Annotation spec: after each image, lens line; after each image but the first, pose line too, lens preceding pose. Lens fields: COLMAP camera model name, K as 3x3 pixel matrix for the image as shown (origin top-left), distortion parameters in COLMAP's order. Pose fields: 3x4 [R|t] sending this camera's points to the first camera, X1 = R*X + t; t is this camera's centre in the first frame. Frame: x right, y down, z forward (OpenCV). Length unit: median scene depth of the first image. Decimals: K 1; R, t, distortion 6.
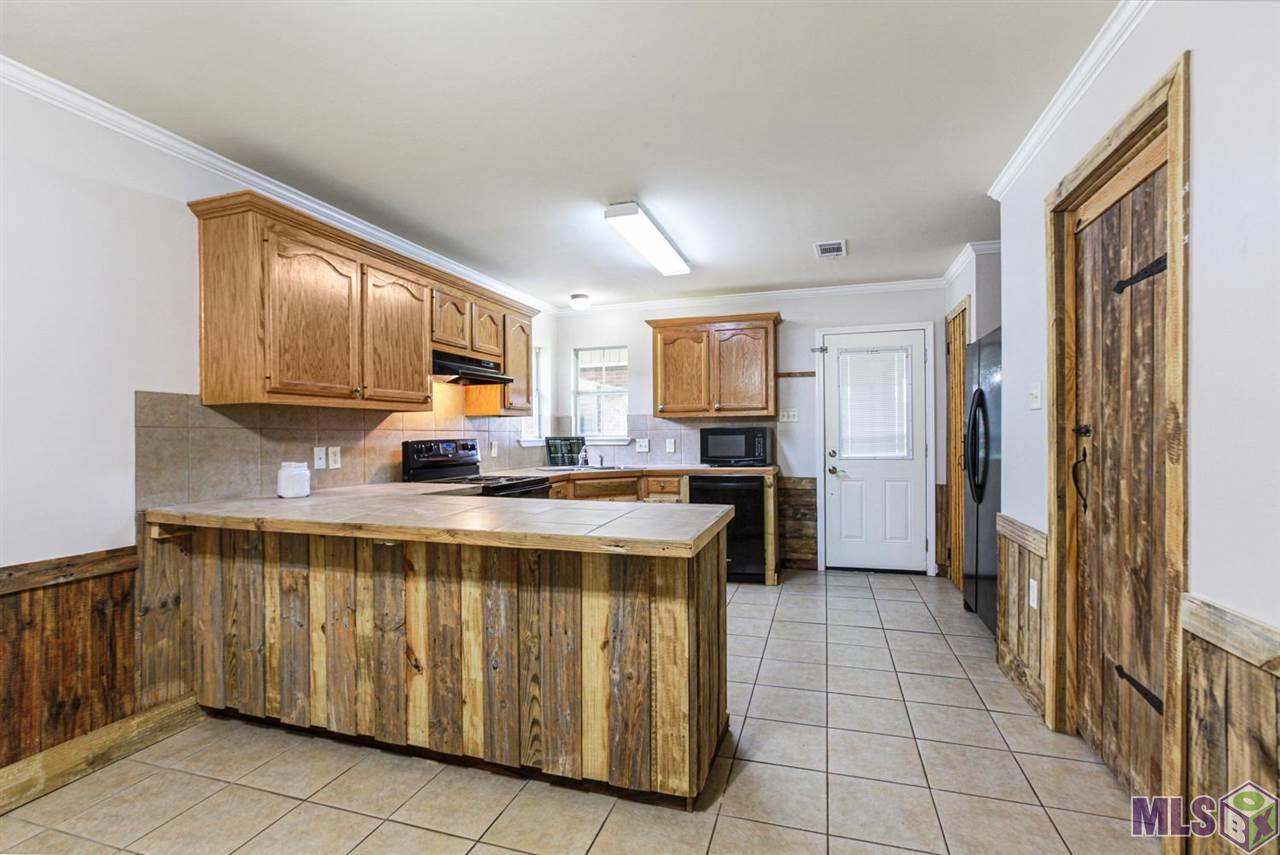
lens RADIAL K [[585.9, 0, 637.9], [0, 585.9, 435.6], [0, 0, 1]] dist [-0.033332, 0.018849]
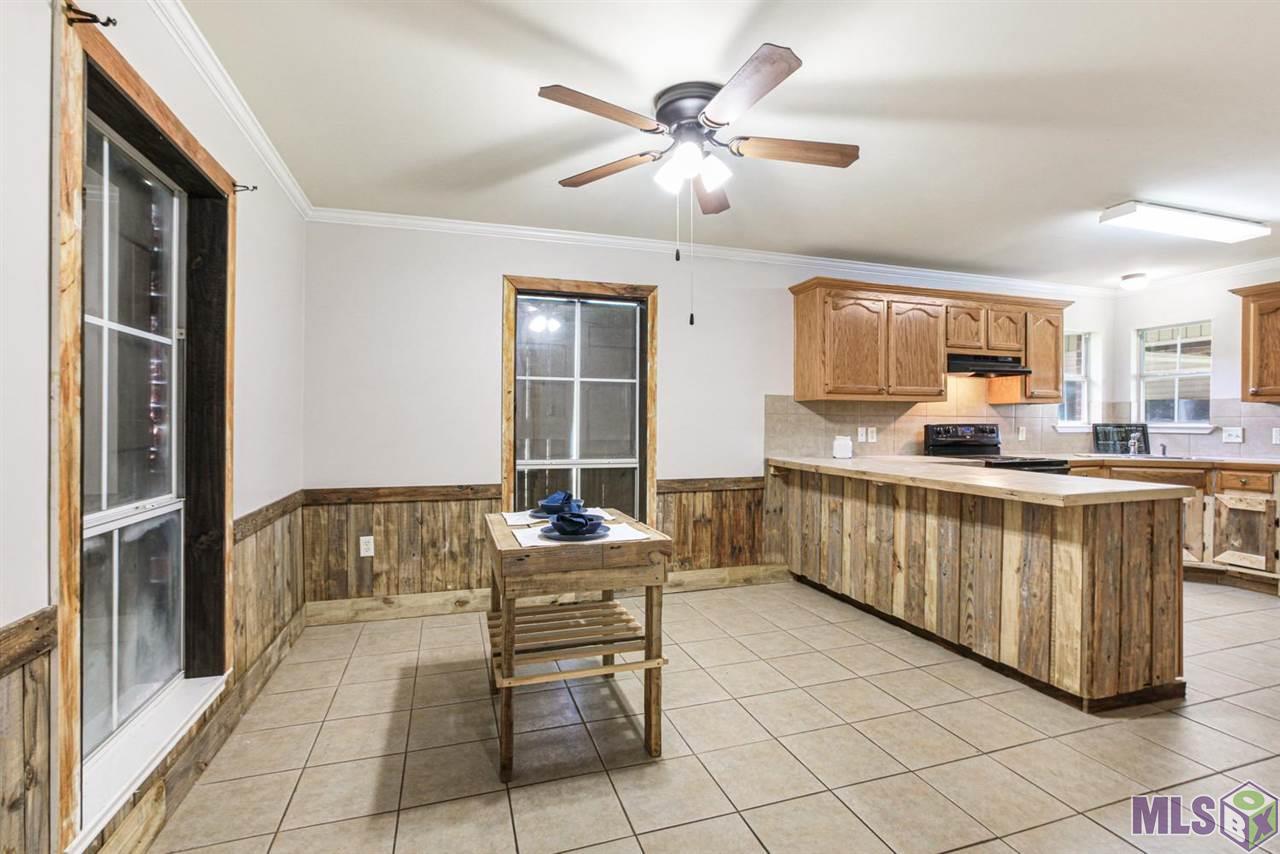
lens RADIAL K [[585.9, 0, 637.9], [0, 585.9, 435.1], [0, 0, 1]] dist [-0.033332, 0.018849]
pose [[0.584614, 0.026866, -0.810867, 0.437890], [-0.009709, 0.999612, 0.026120, 0.008395], [0.811254, -0.007398, 0.584647, -0.452655]]
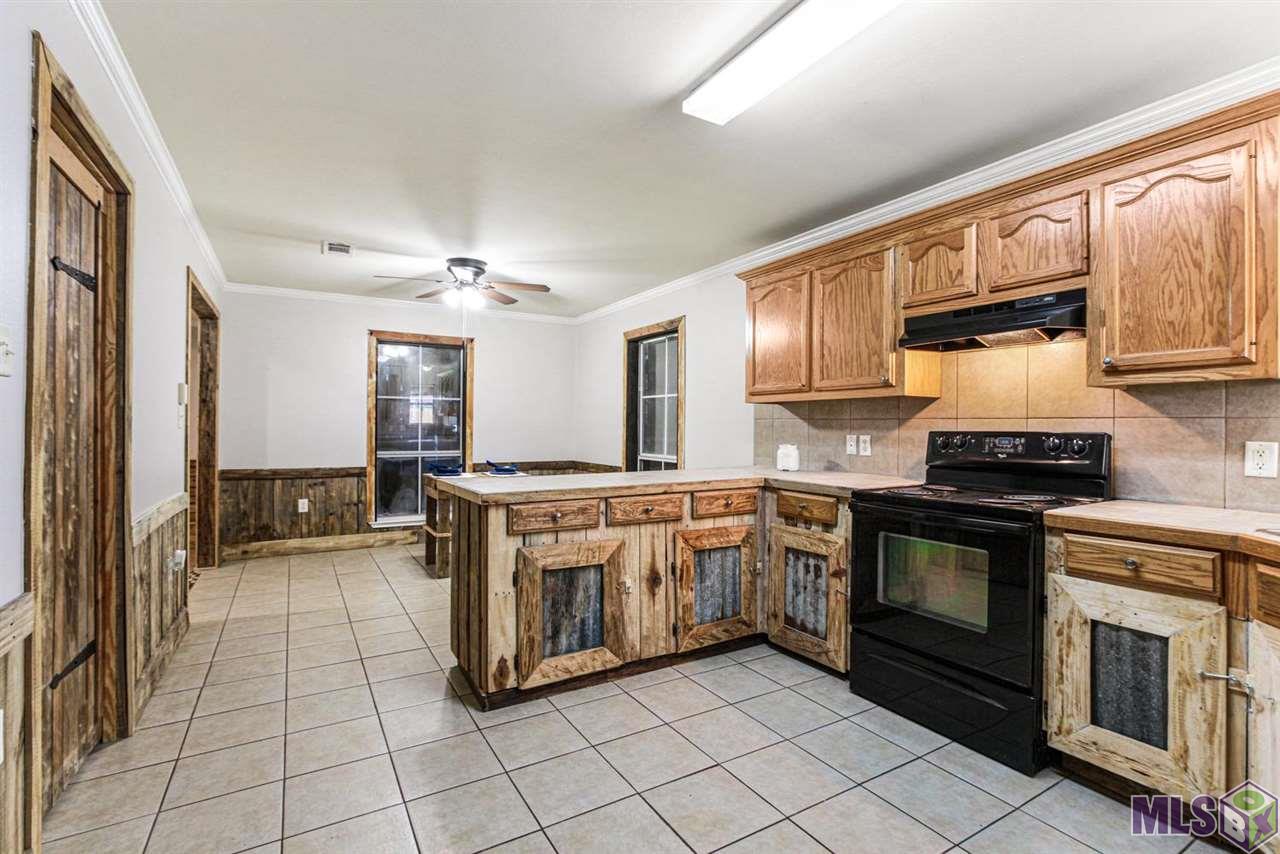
lens RADIAL K [[591.1, 0, 640.0], [0, 591.1, 427.0], [0, 0, 1]] dist [-0.033001, 0.018944]
pose [[-0.660746, 0.005515, -0.750589, 0.755548], [-0.001910, 0.999957, 0.009029, -0.006329], [0.750607, 0.007399, -0.660708, 1.906953]]
